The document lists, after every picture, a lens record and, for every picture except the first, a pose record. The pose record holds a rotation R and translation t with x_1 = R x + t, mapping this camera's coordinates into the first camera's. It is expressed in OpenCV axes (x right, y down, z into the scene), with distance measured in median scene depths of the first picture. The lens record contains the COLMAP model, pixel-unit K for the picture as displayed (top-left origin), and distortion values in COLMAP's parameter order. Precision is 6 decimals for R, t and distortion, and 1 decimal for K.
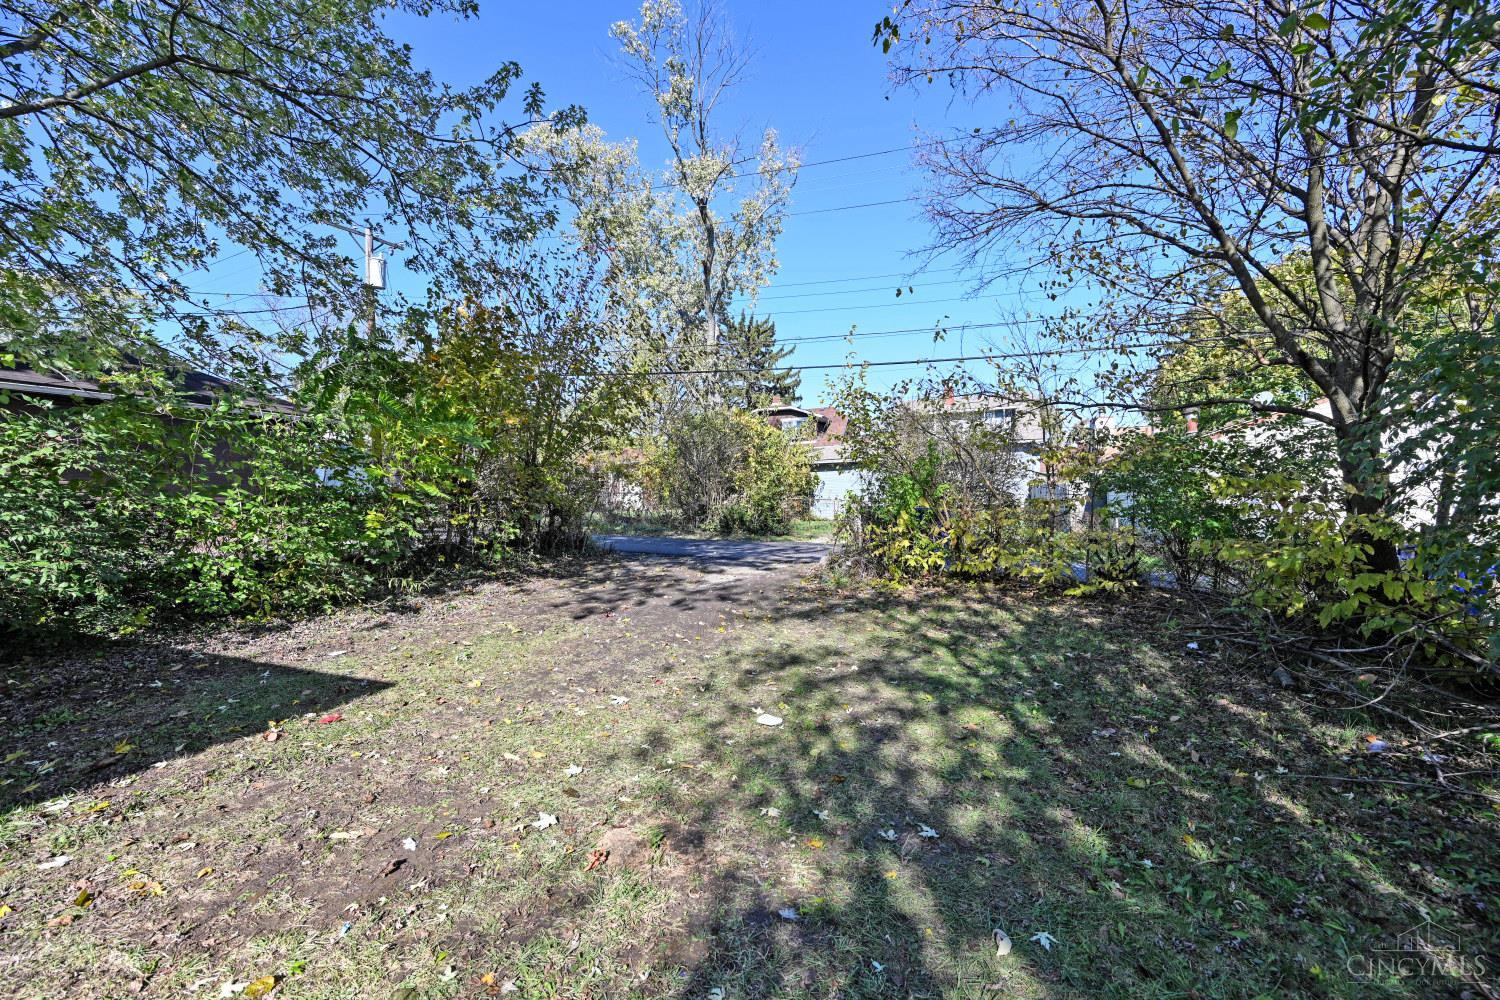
lens RADIAL K [[586.4, 0, 750.0], [0, 586.4, 500.0], [0, 0, 1]] dist [-0.000173, -0.000063]
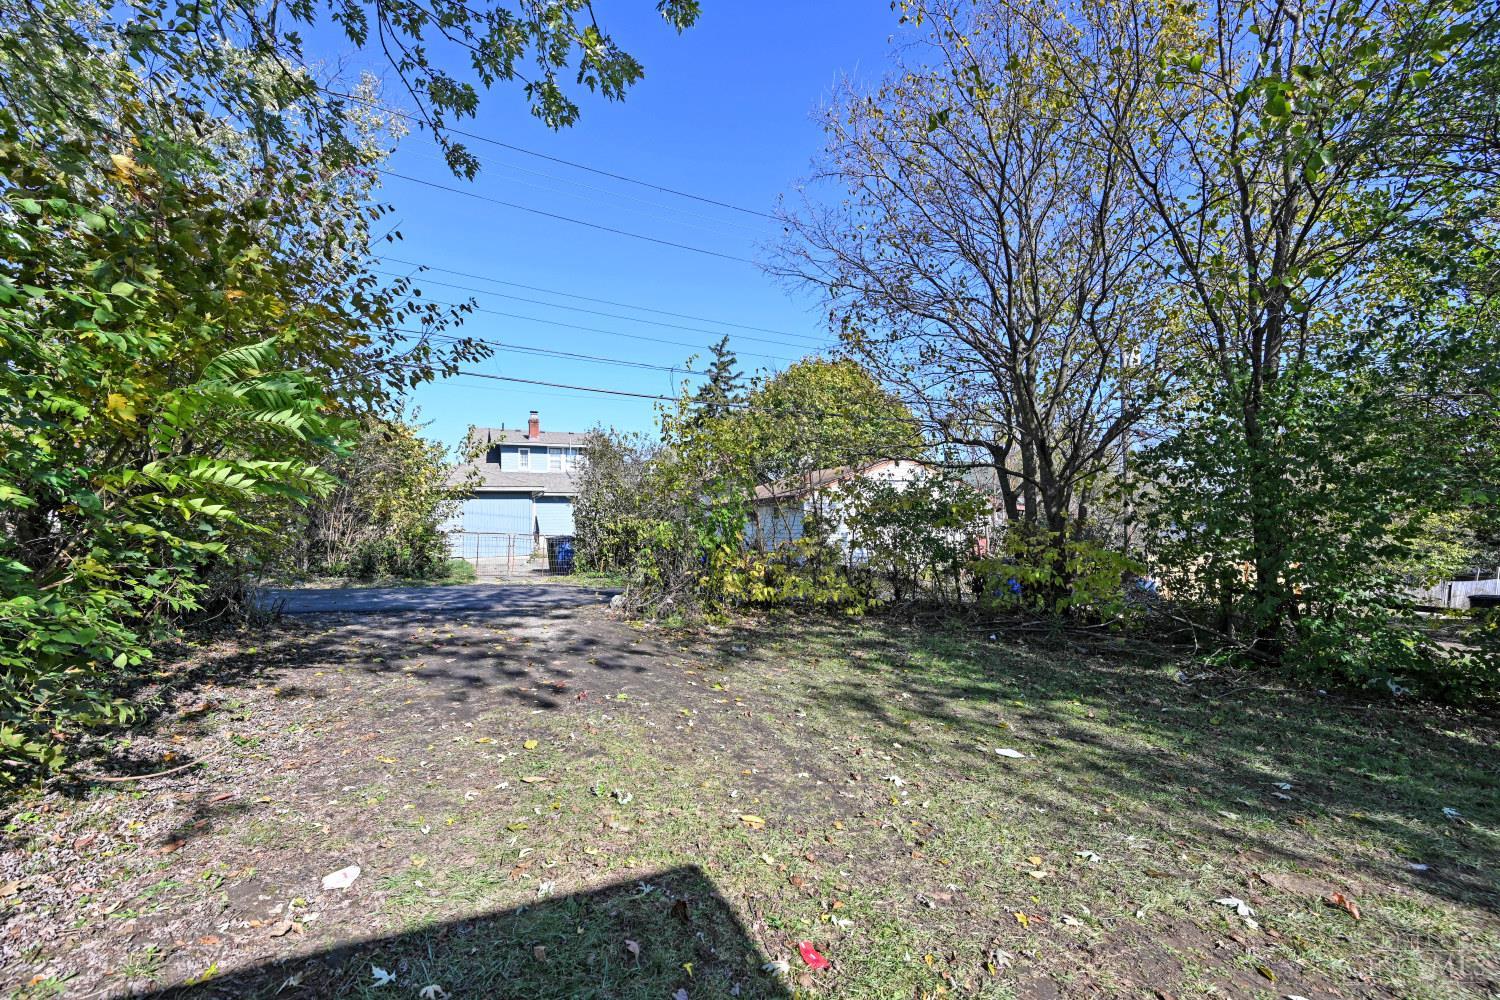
lens RADIAL K [[586.4, 0, 750.0], [0, 586.4, 500.0], [0, 0, 1]] dist [-0.000173, -0.000063]
pose [[0.722270, 0.038392, 0.690545, -0.751835], [0.000281, 0.998442, -0.055804, 0.001013], [-0.691611, 0.040499, 0.721134, 0.431239]]
